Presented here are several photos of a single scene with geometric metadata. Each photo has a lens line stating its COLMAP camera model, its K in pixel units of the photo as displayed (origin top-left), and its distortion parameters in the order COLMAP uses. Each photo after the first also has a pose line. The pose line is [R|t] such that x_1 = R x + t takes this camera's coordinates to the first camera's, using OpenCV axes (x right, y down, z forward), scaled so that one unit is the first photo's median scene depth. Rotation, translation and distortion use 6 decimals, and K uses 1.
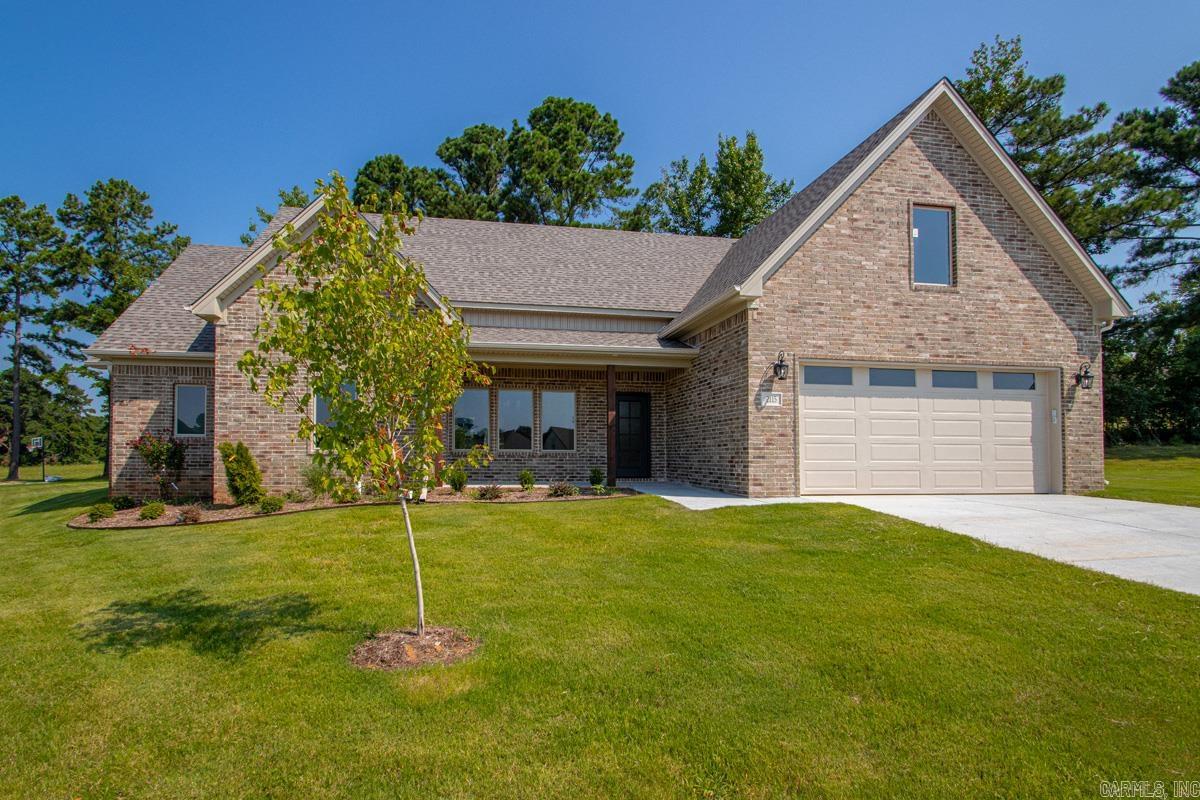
lens RADIAL K [[552.7, 0, 573.8], [0, 552.7, 445.4], [0, 0, 1]] dist [0.006921, -0.013894]
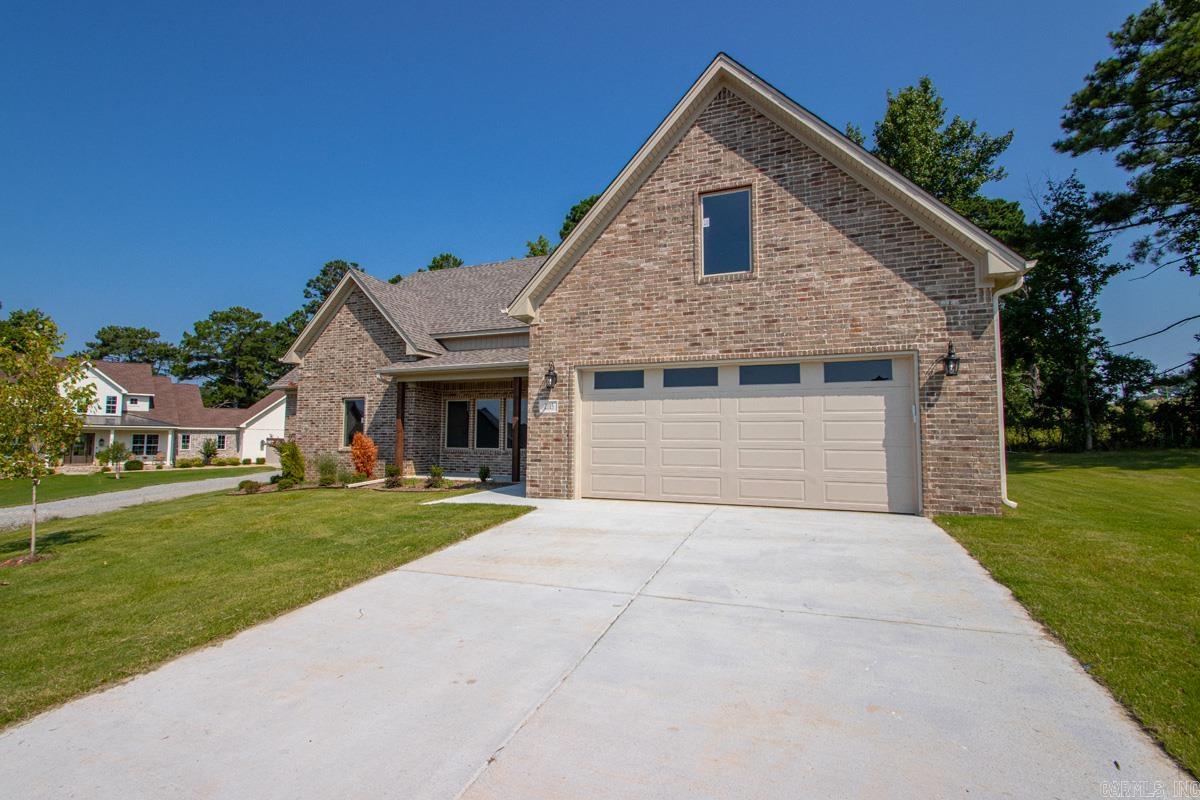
lens RADIAL K [[552.7, 0, 582.7], [0, 552.7, 406.8], [0, 0, 1]] dist [0.006921, -0.013894]
pose [[0.858881, -0.031149, -0.511228, 0.907550], [0.001688, 0.998316, -0.057992, -0.018897], [0.512173, 0.048945, 0.857487, 0.104994]]
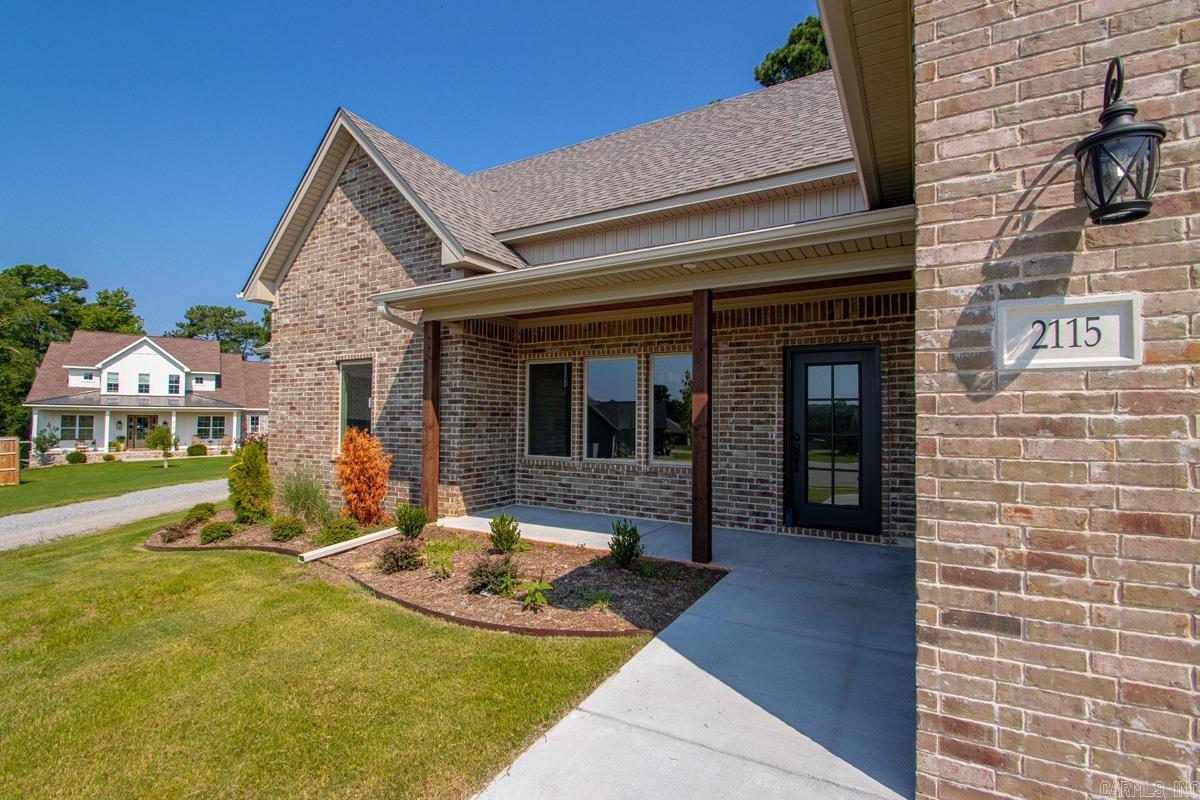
lens RADIAL K [[552.7, 0, 579.9], [0, 552.7, 407.5], [0, 0, 1]] dist [0.006921, -0.013894]
pose [[0.771107, -0.012580, -0.636582, 0.328543], [0.003599, 0.999875, -0.015400, -0.051602], [0.636696, 0.009585, 0.771056, 0.698185]]
